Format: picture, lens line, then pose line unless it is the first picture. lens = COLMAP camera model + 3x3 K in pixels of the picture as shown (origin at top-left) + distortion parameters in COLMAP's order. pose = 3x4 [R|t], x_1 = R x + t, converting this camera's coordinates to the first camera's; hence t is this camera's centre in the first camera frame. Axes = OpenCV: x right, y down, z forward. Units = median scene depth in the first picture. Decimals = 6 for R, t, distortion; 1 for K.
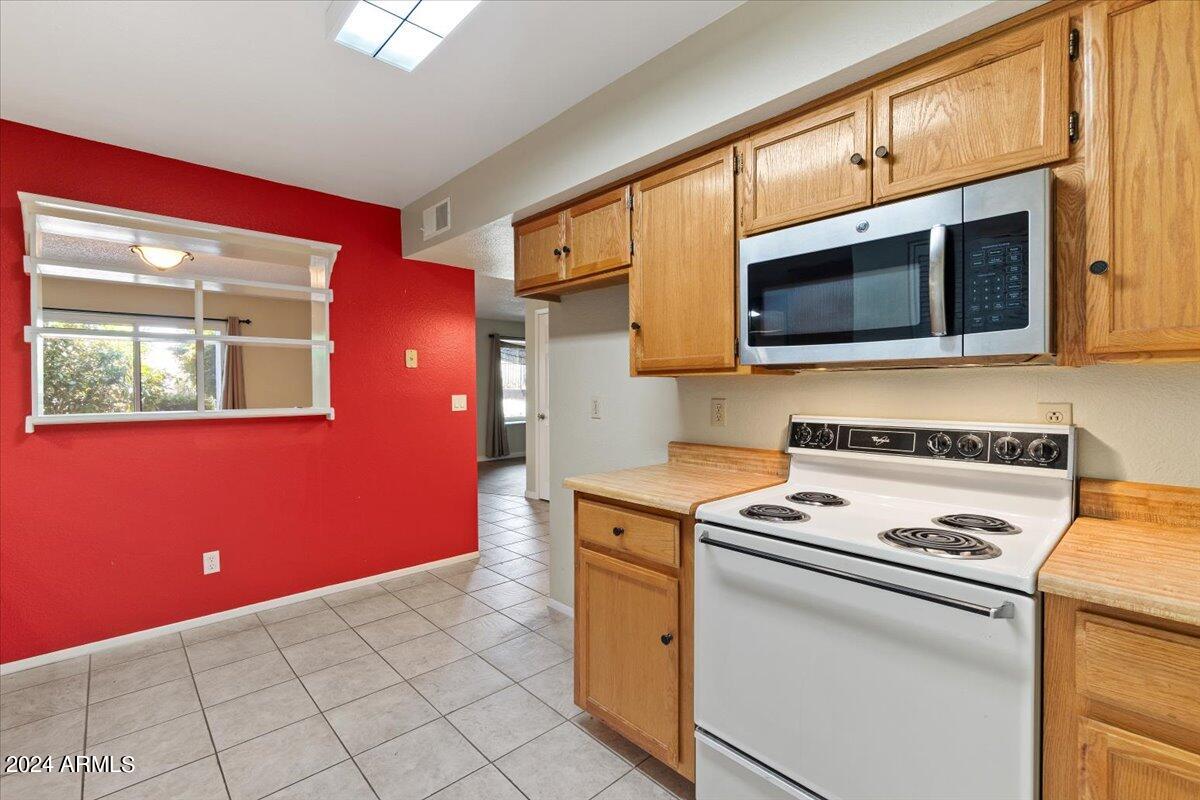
lens RADIAL K [[529.6, 0, 586.5], [0, 529.6, 391.2], [0, 0, 1]] dist [-0.001785, -0.000381]
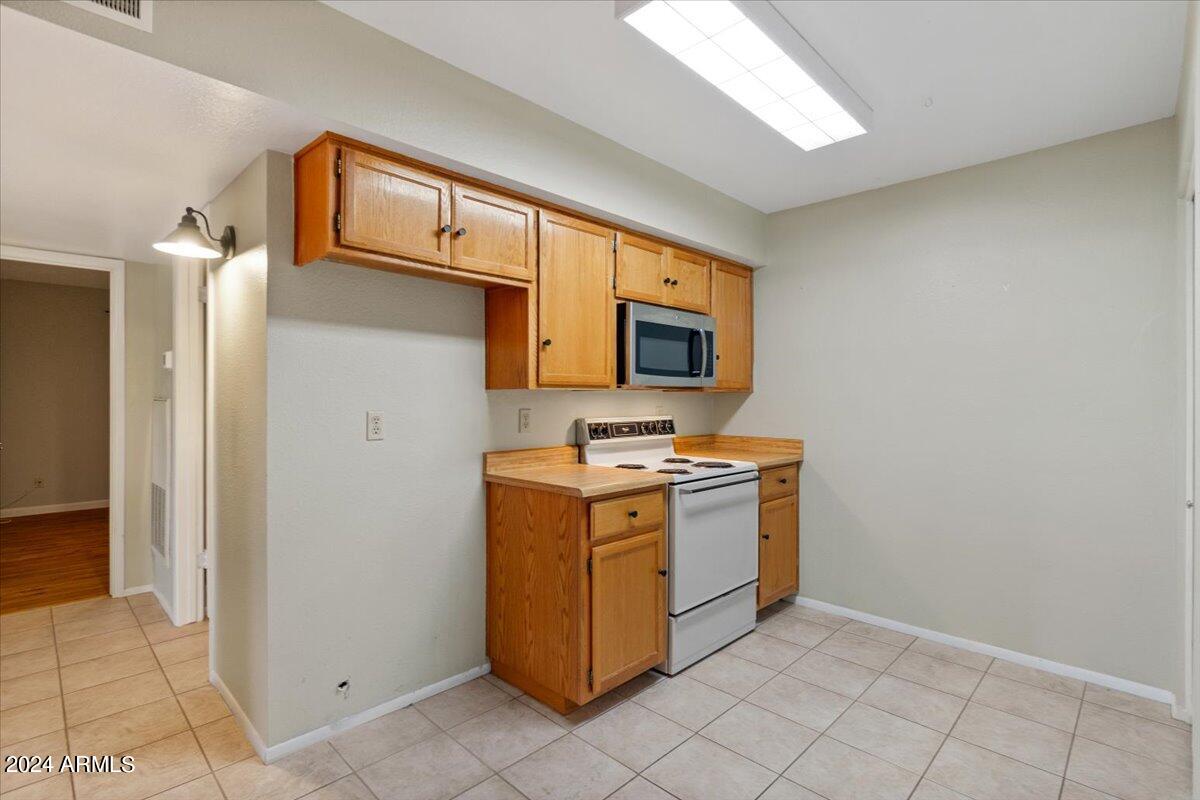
lens RADIAL K [[573.0, 0, 595.4], [0, 573.0, 391.1], [0, 0, 1]] dist [0.000749, -0.000255]
pose [[-0.053990, 0.014213, 0.998440, -0.691298], [0.003258, 0.999896, -0.014058, -0.004829], [-0.998536, 0.002494, -0.054031, 0.618181]]
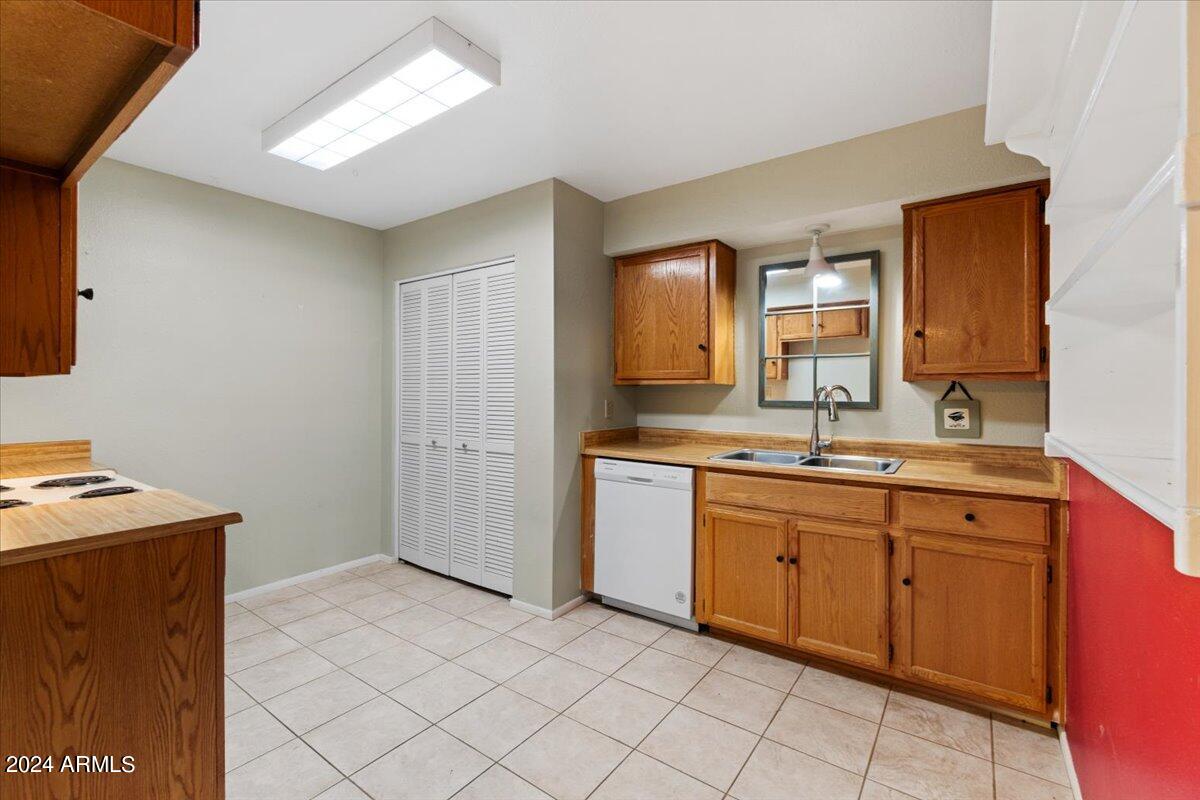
lens RADIAL K [[516.4, 0, 594.1], [0, 516.4, 382.3], [0, 0, 1]] dist [-0.001321, -0.000258]
pose [[-0.980348, -0.001656, -0.197270, -0.239191], [-0.000095, 0.999969, -0.007924, -0.009366], [0.197277, -0.007749, -0.980317, 1.098946]]
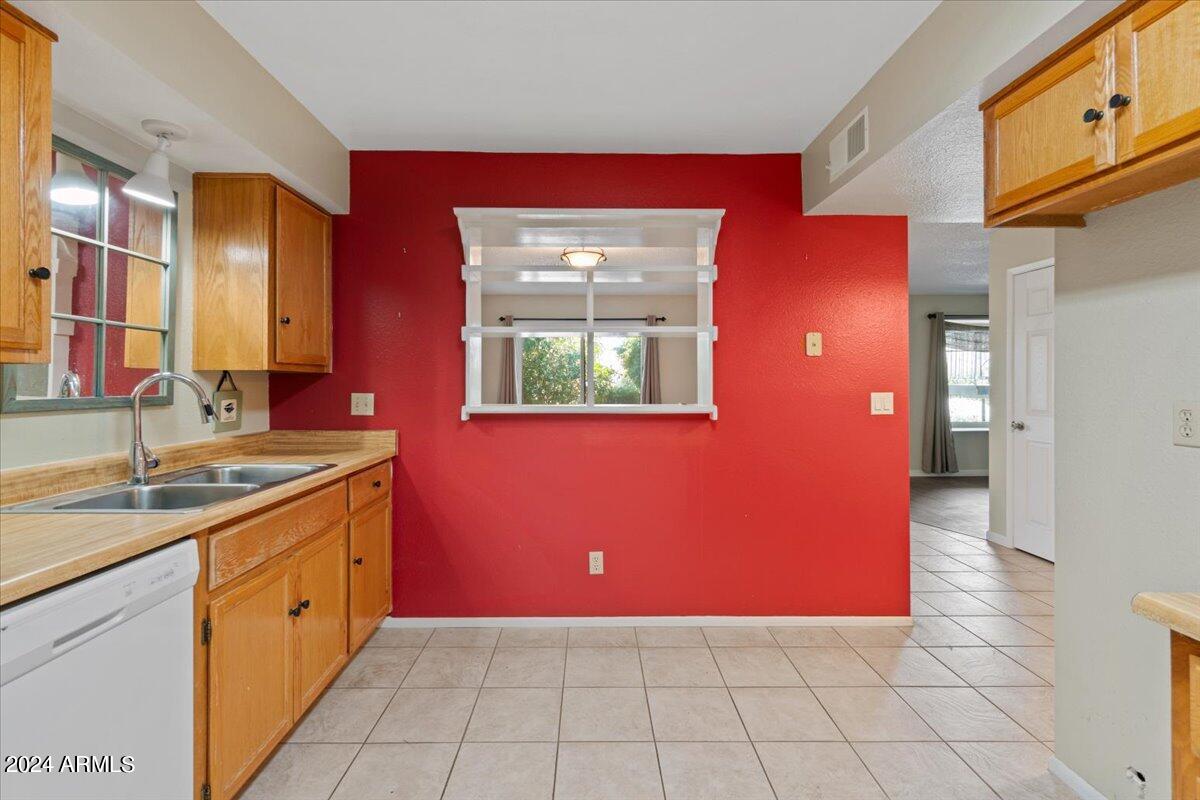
lens RADIAL K [[542.7, 0, 594.2], [0, 542.7, 385.9], [0, 0, 1]] dist [-0.001228, 0.000200]
pose [[0.744491, 0.007088, -0.667595, -0.046927], [-0.007344, 0.999970, 0.002428, -0.000622], [0.667592, 0.003095, 0.744521, 0.224441]]
